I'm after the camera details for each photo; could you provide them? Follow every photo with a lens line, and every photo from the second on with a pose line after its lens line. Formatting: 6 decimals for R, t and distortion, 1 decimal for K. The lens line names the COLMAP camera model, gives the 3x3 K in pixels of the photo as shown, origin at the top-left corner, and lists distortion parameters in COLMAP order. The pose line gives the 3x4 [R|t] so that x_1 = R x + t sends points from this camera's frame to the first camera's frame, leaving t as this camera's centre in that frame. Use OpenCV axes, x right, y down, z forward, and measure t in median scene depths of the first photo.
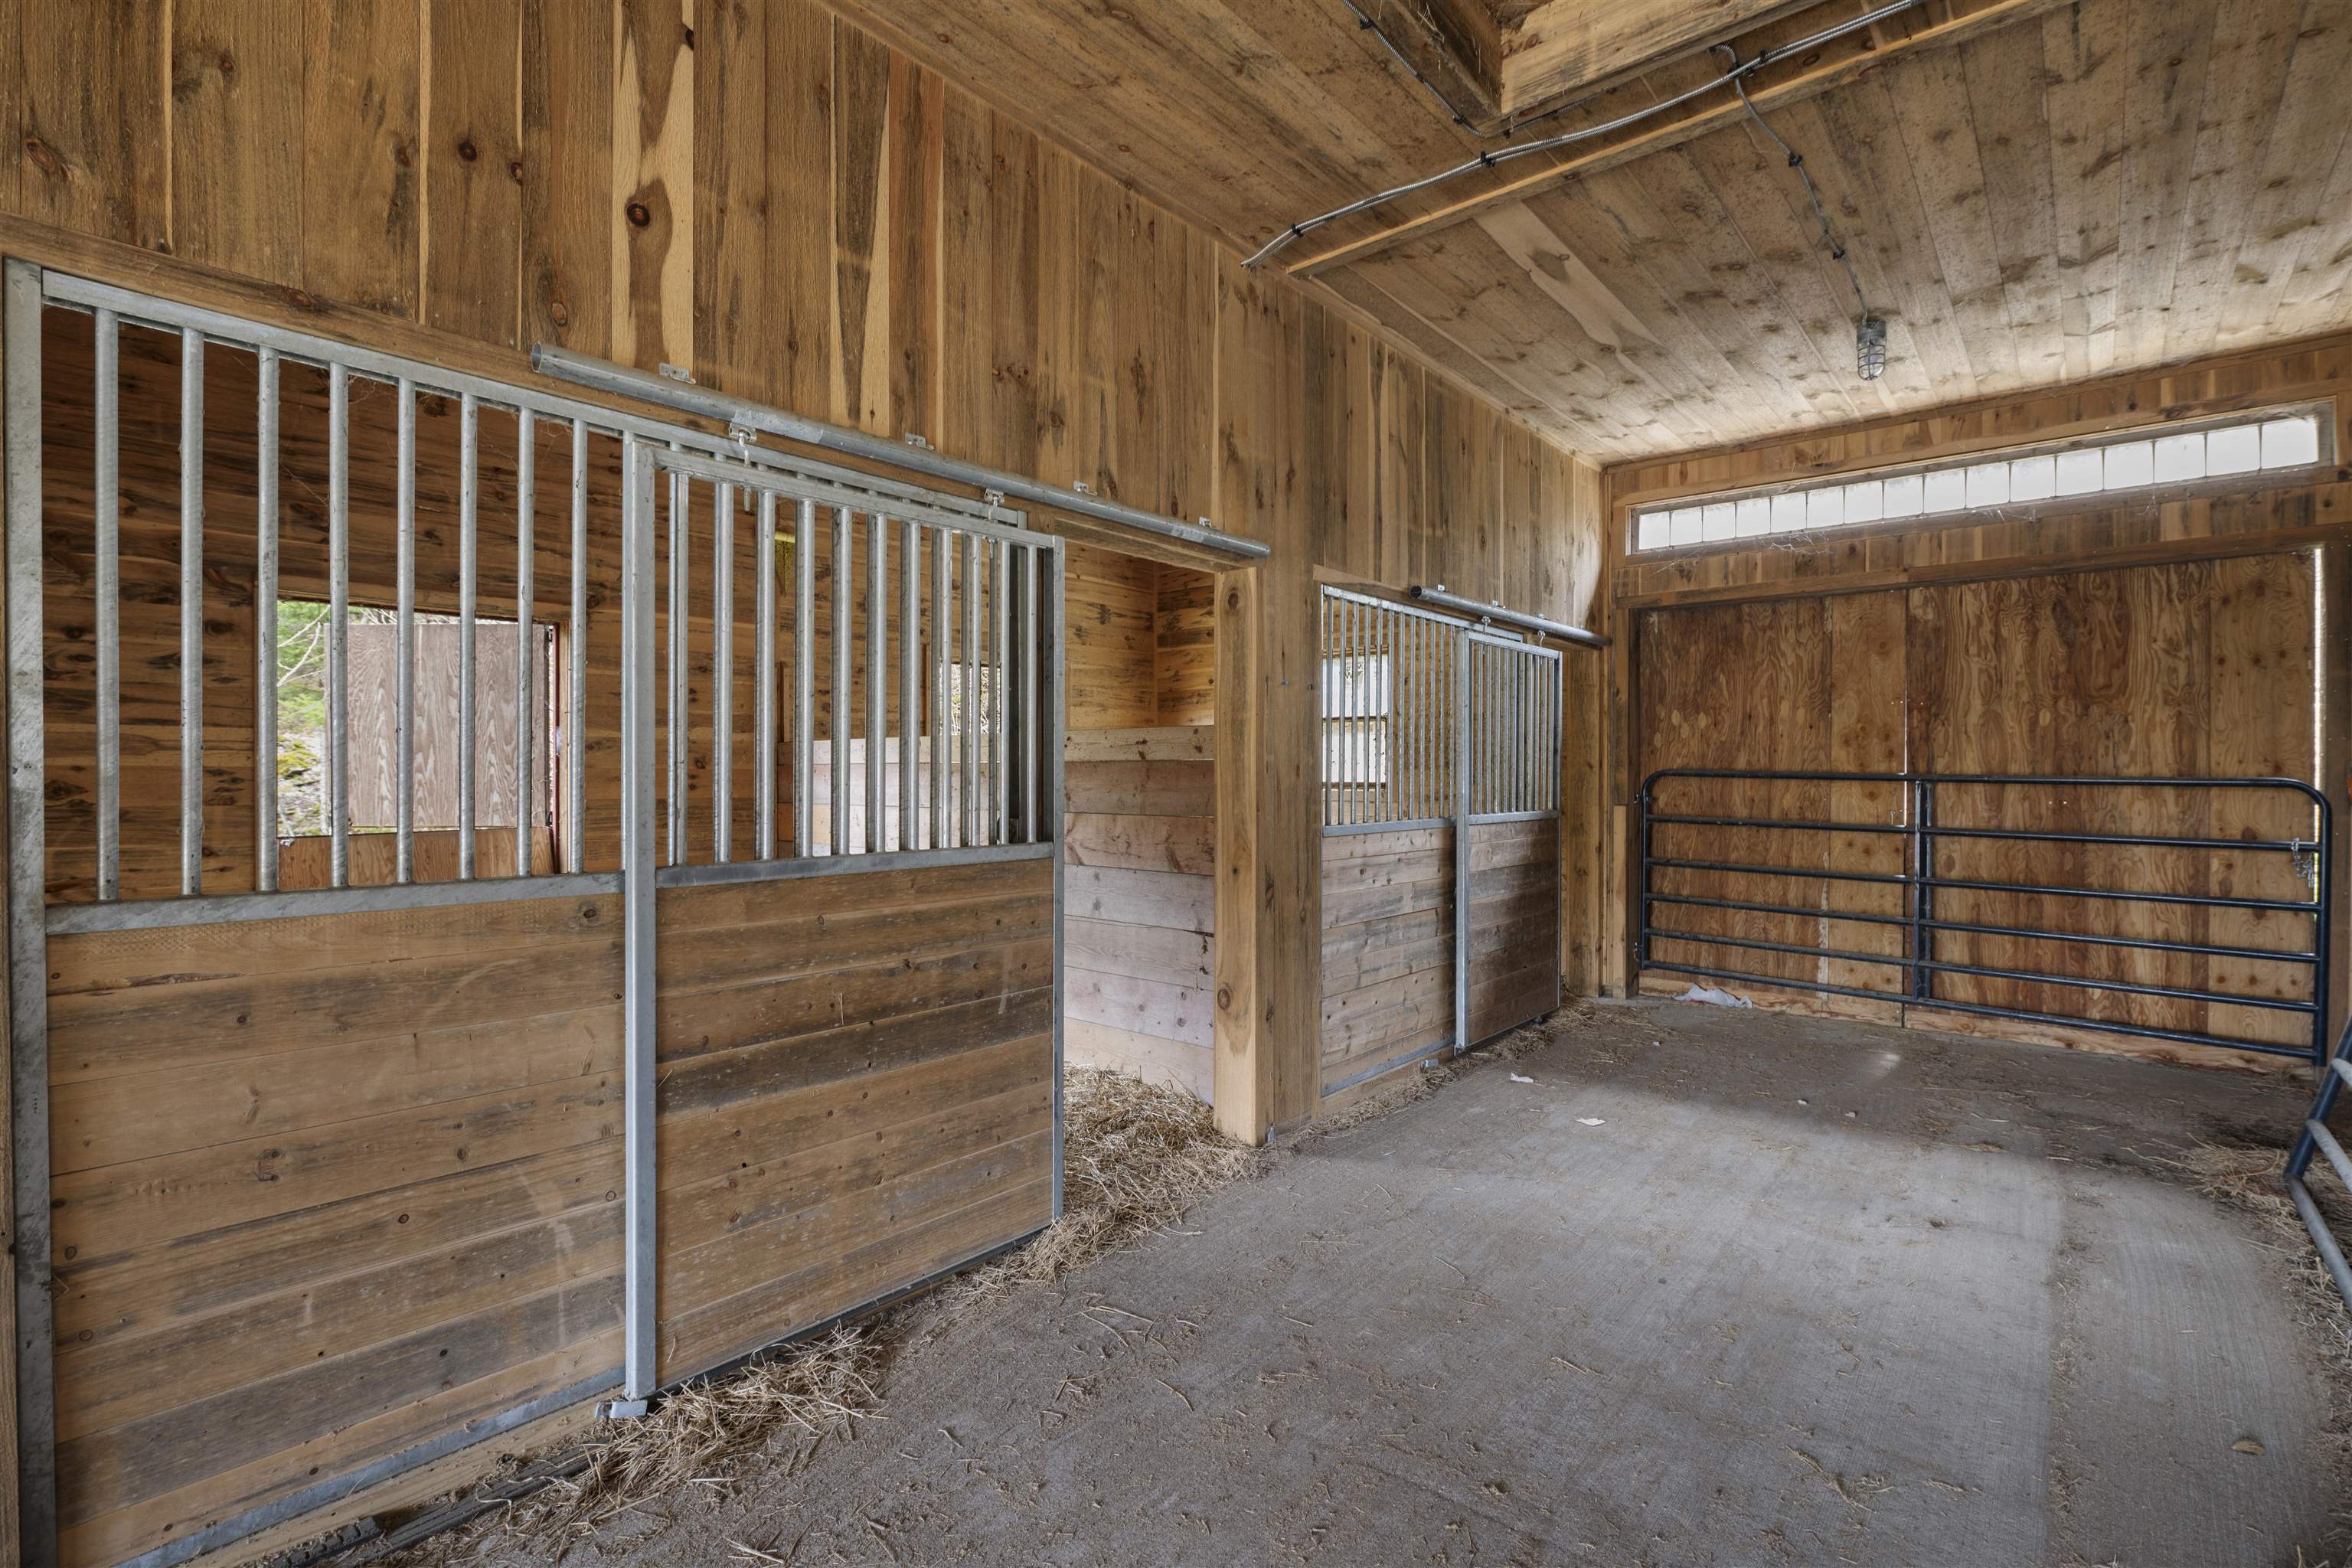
lens RADIAL K [[1065.5, 0, 1179.1], [0, 1065.5, 782.5], [0, 0, 1]] dist [-0.005878, -0.000261]
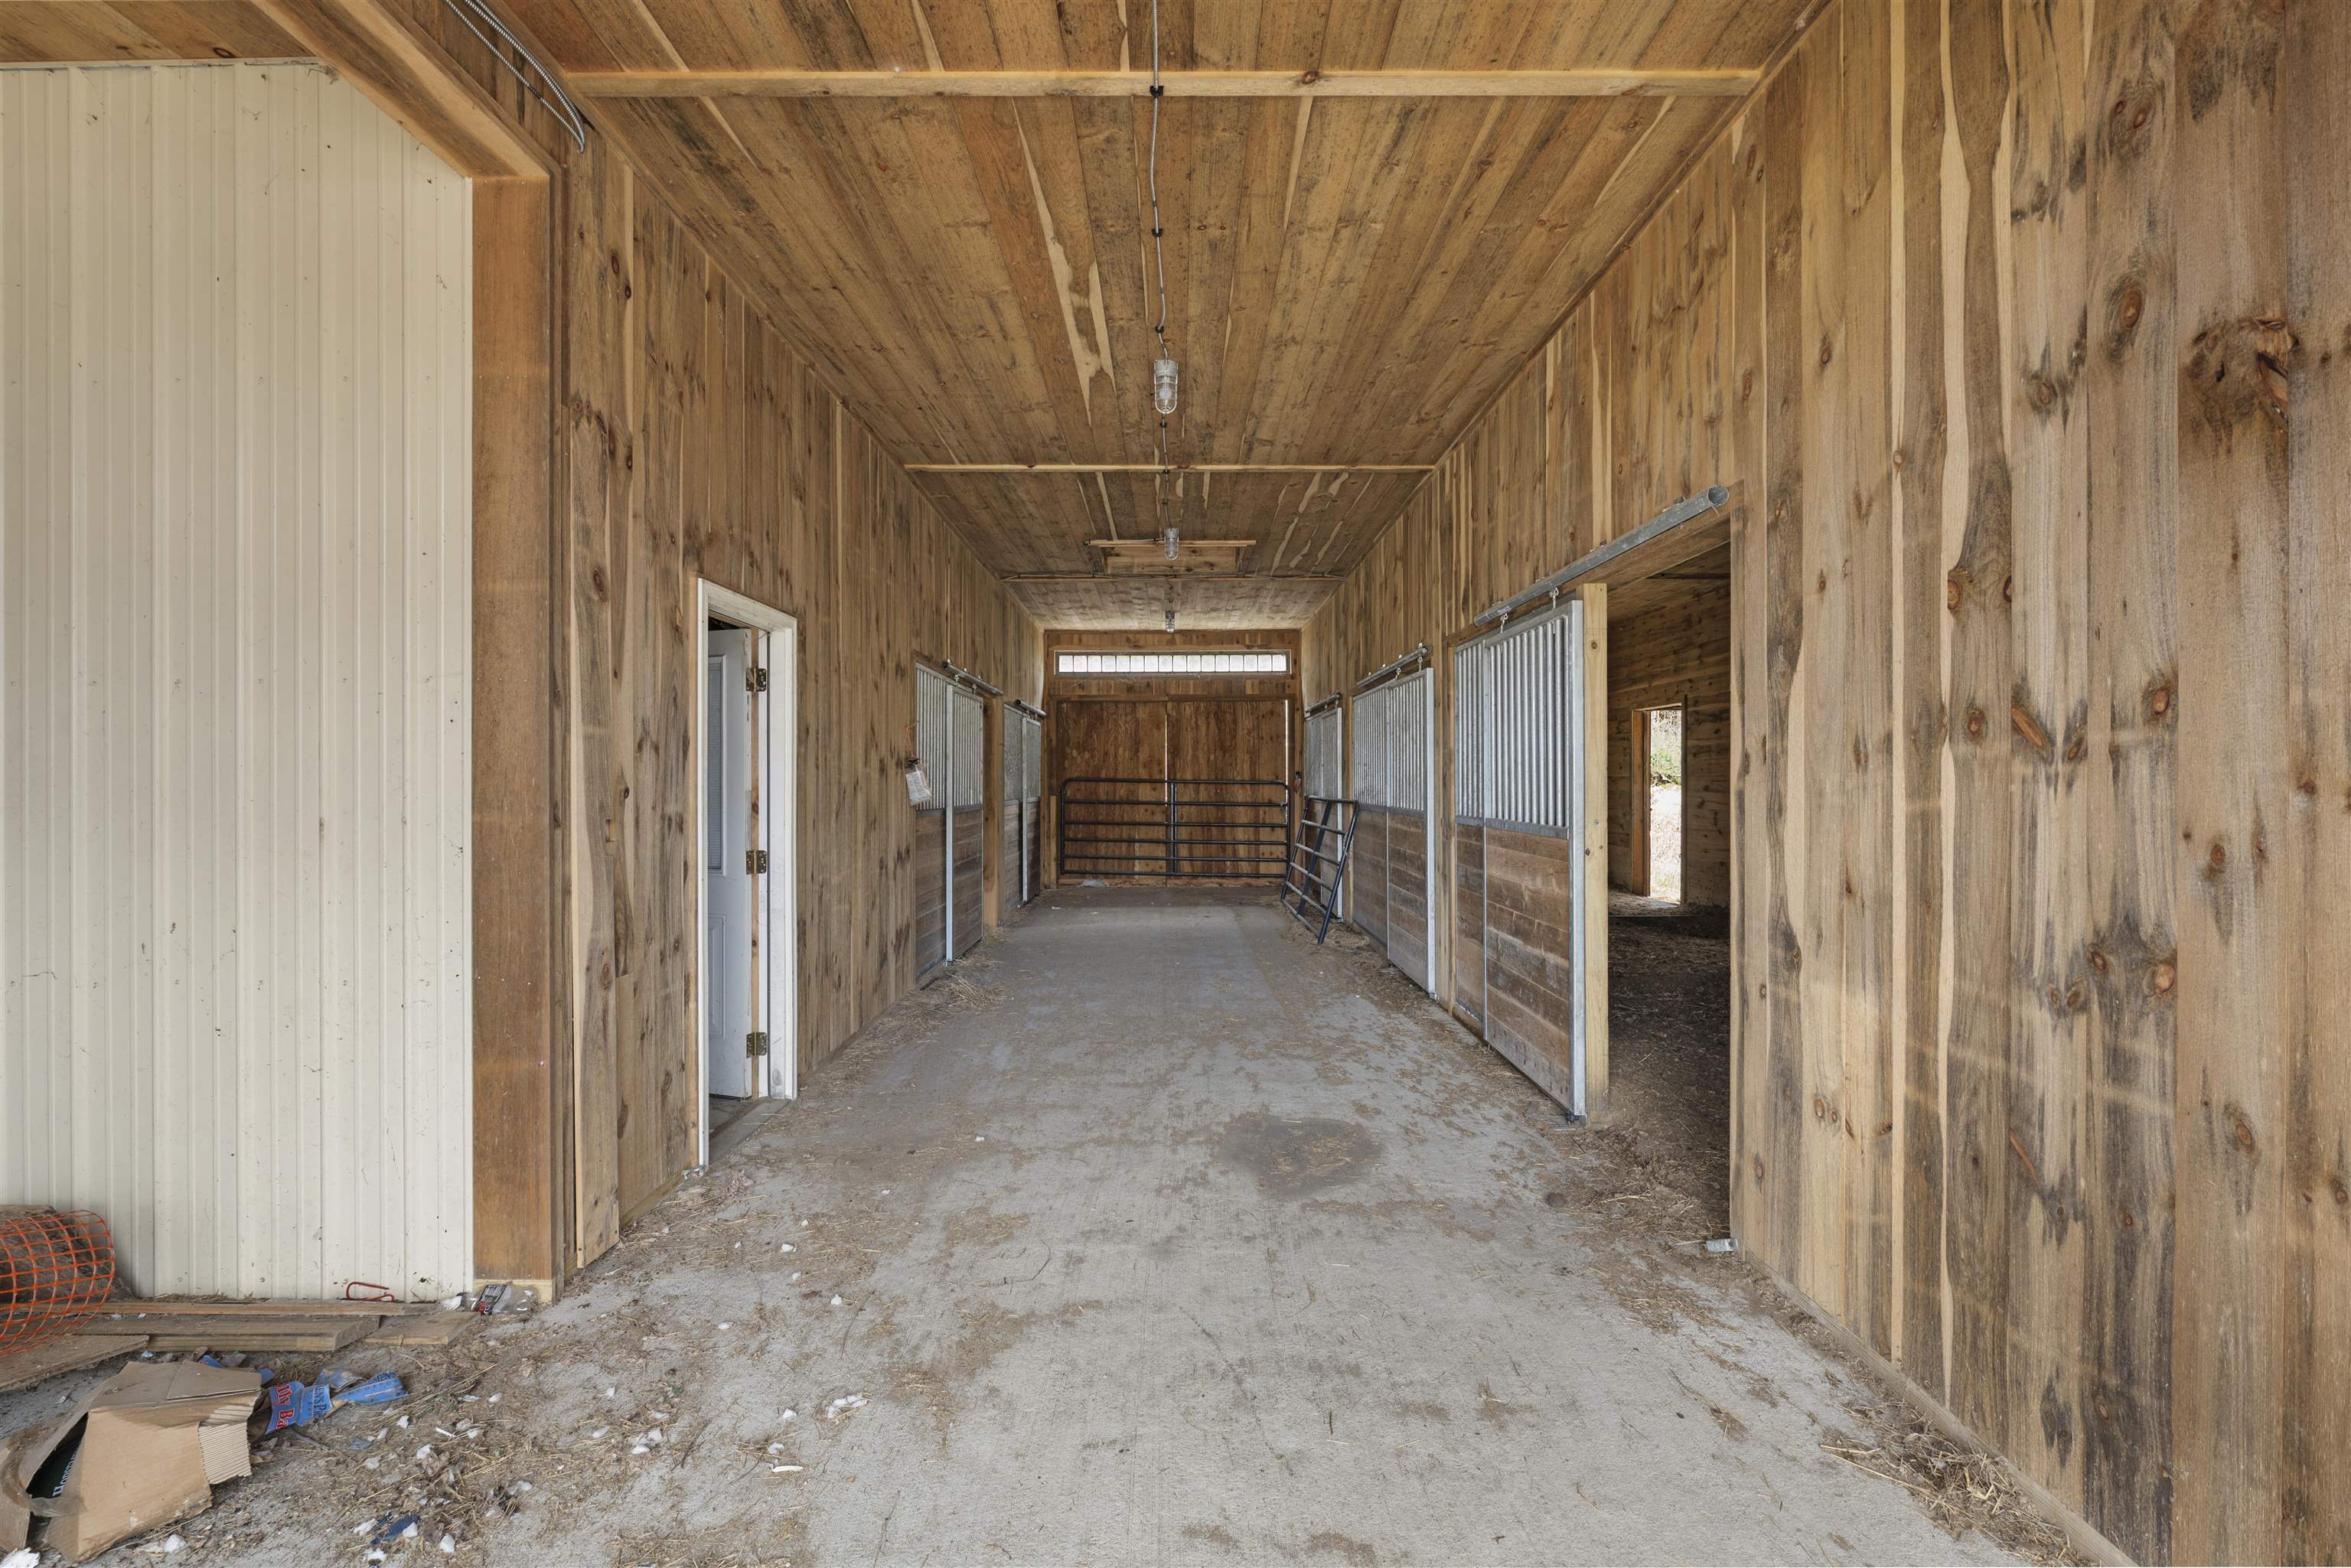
lens RADIAL K [[1065.1, 0, 1168.3], [0, 1065.1, 782.4], [0, 0, 1]] dist [-0.005878, -0.000261]
pose [[0.757362, -0.005816, 0.652970, -0.874732], [0.008164, 0.999967, -0.000562, -0.000593], [-0.652944, 0.005757, 0.757384, -0.812279]]
